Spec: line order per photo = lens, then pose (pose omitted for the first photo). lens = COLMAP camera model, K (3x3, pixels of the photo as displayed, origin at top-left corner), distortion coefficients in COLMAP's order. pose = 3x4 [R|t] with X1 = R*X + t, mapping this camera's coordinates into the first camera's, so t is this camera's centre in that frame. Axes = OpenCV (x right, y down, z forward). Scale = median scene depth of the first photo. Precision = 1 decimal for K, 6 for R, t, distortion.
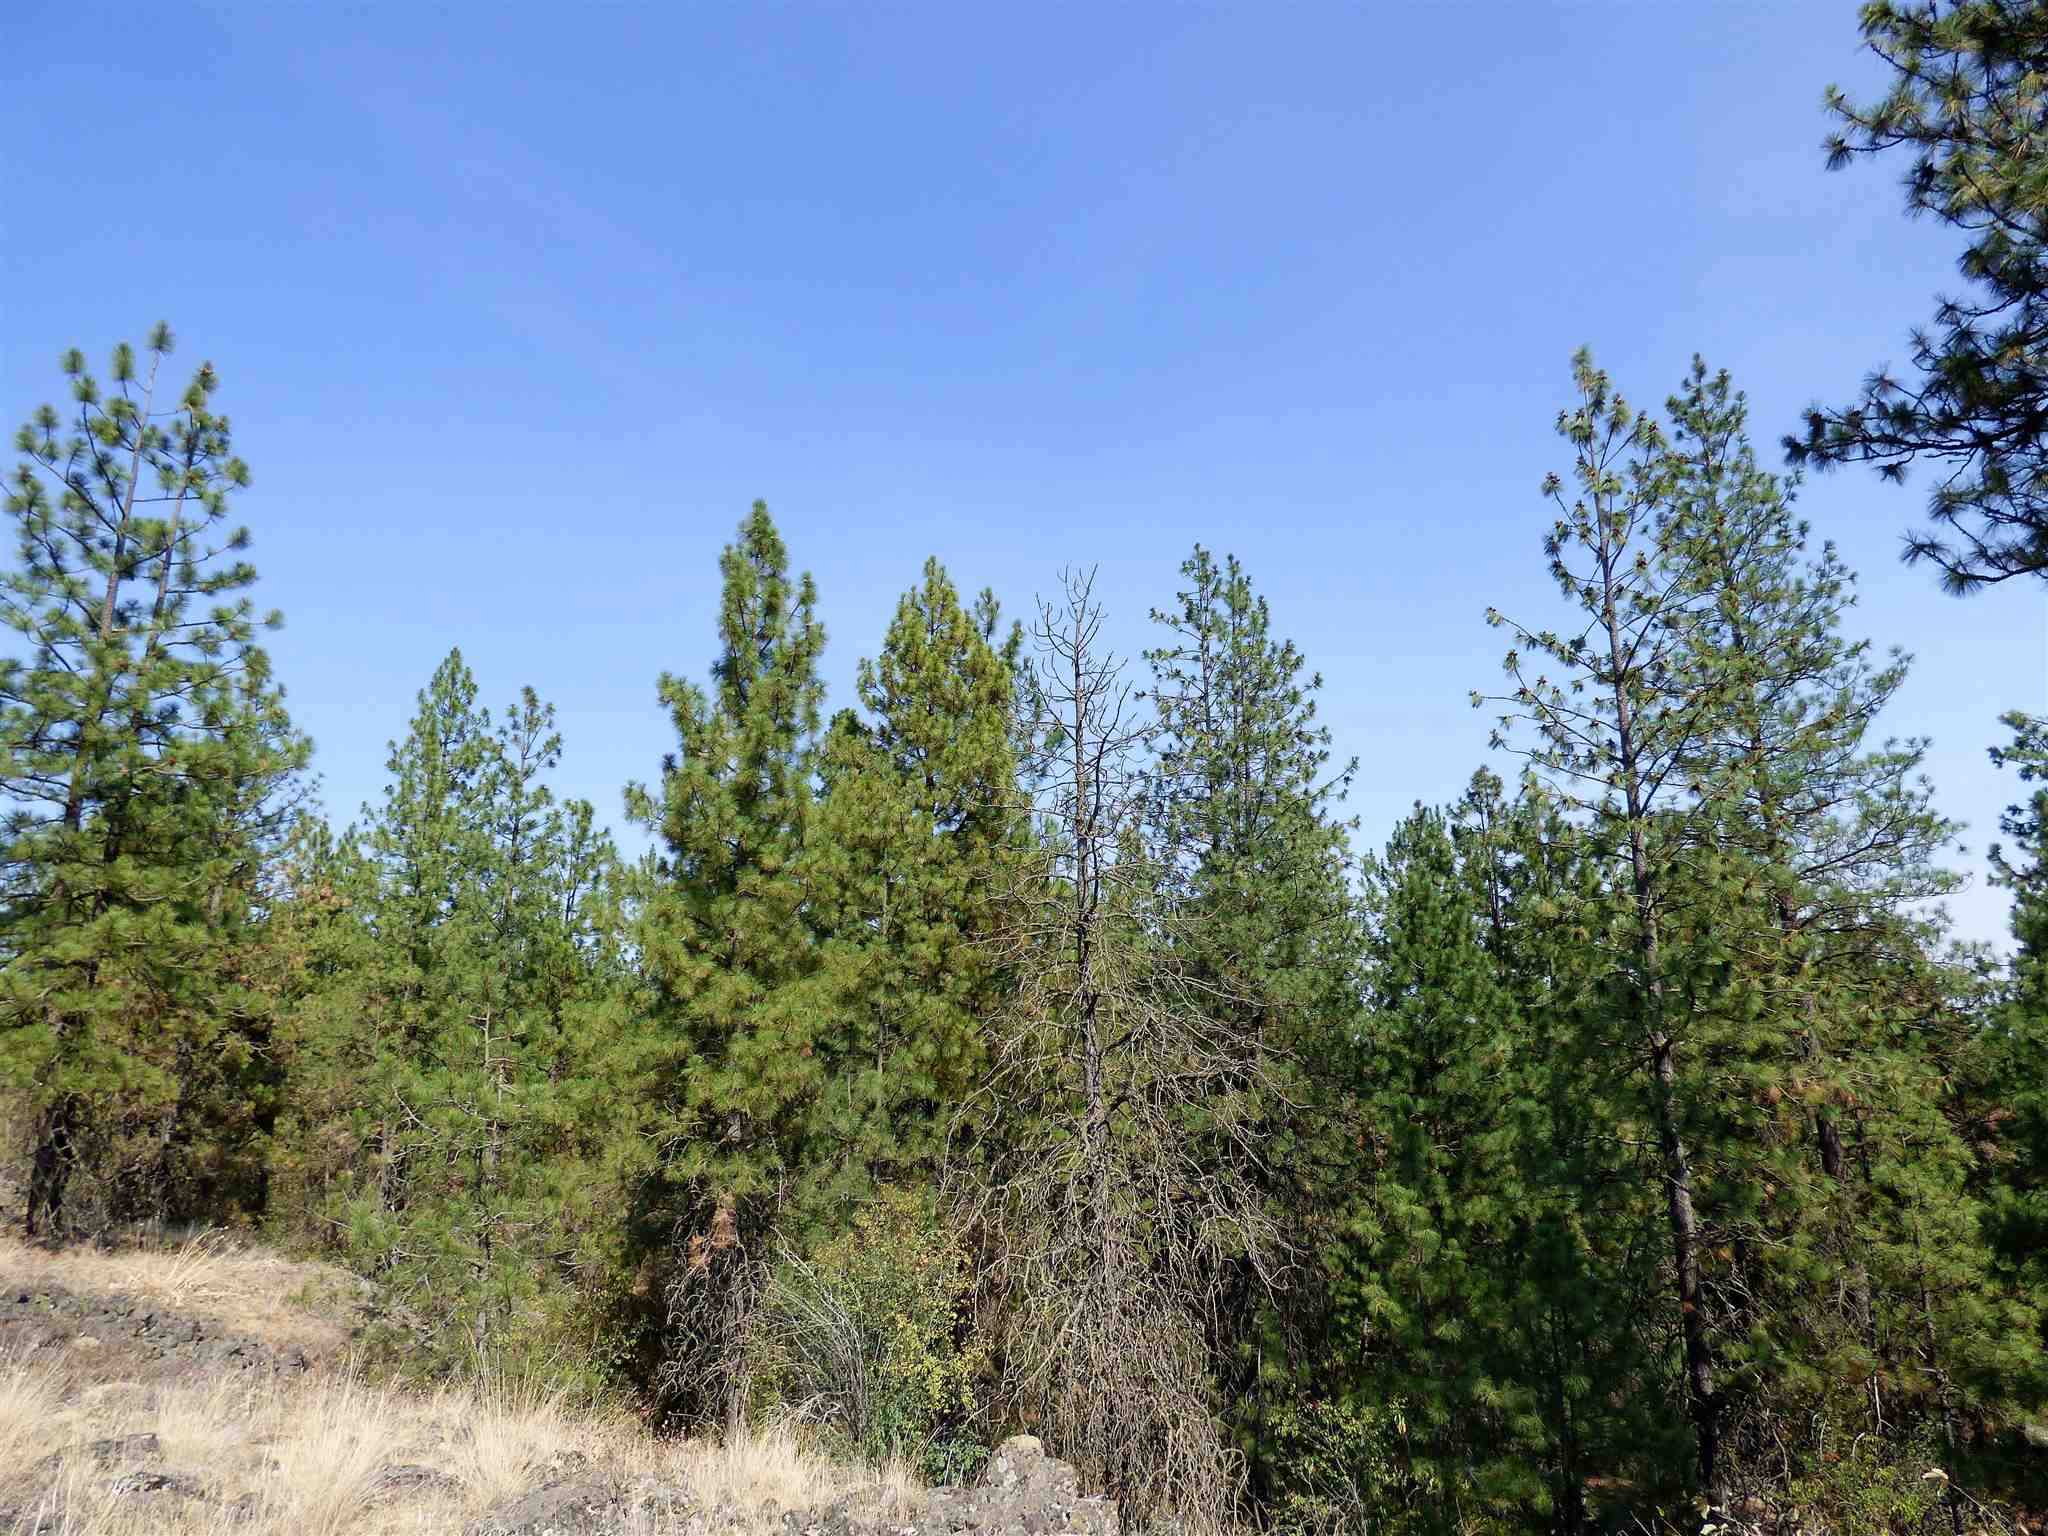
lens RADIAL K [[1235.3, 0, 1056.9], [0, 1235.3, 817.6], [0, 0, 1]] dist [-0.001297, -0.007261]
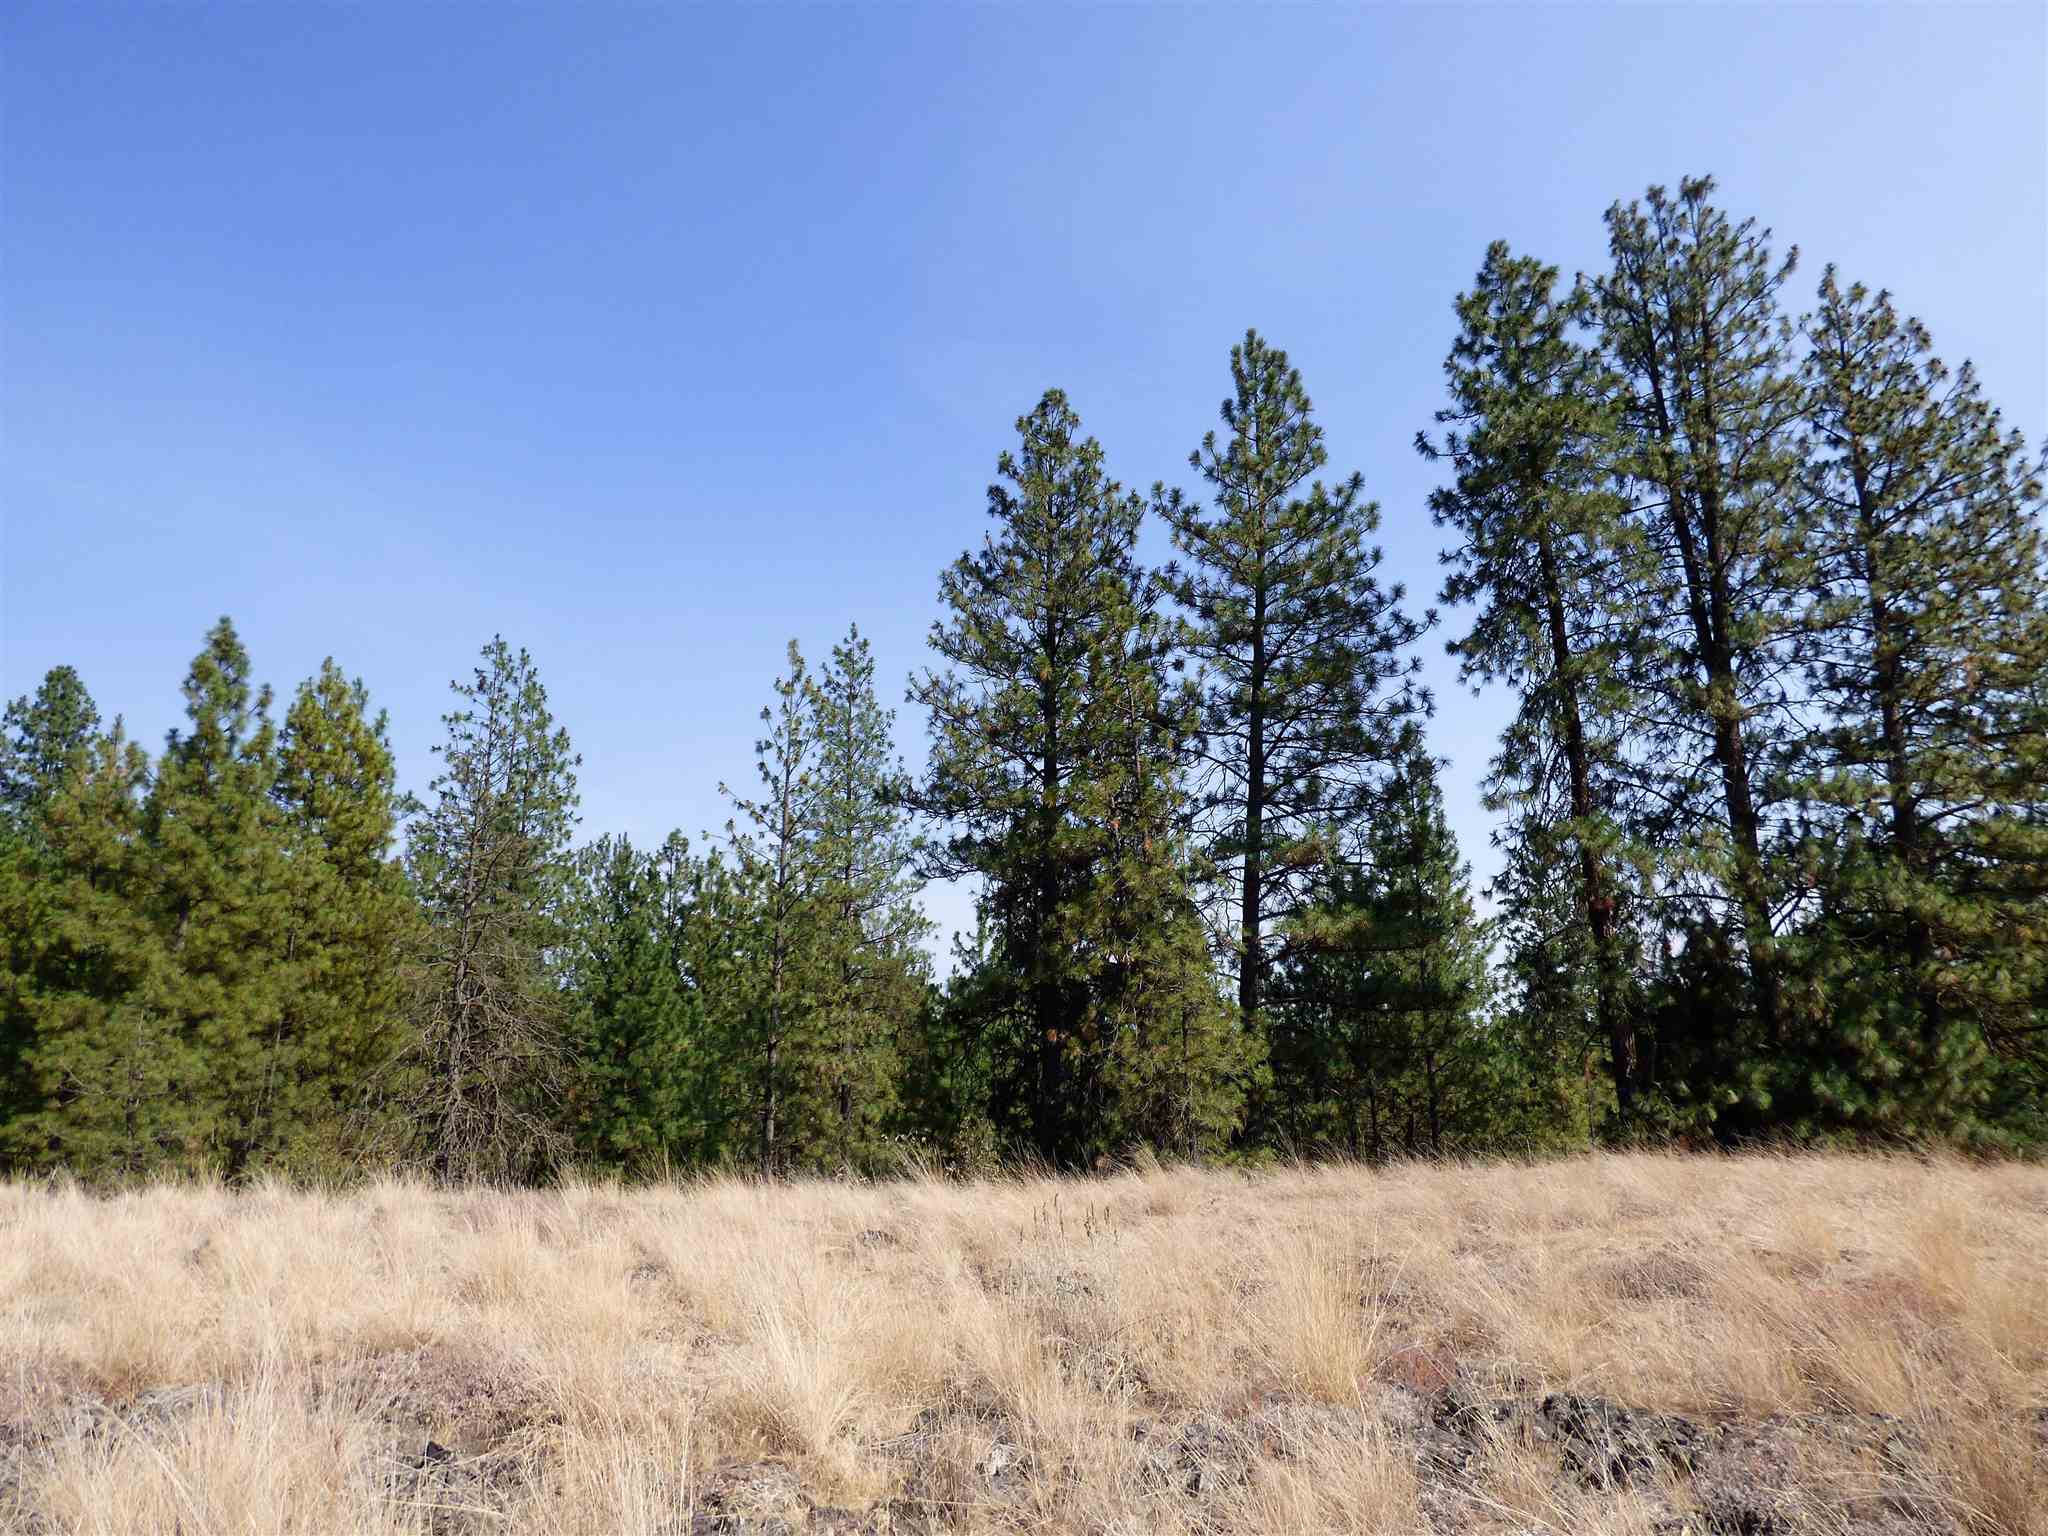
lens RADIAL K [[1235.3, 0, 1033.2], [0, 1235.3, 787.9], [0, 0, 1]] dist [-0.001297, -0.007261]
pose [[0.781178, 0.151640, 0.605613, -0.293683], [-0.153173, 0.986956, -0.049548, -0.122261], [-0.605227, -0.054058, 0.794216, -0.524068]]
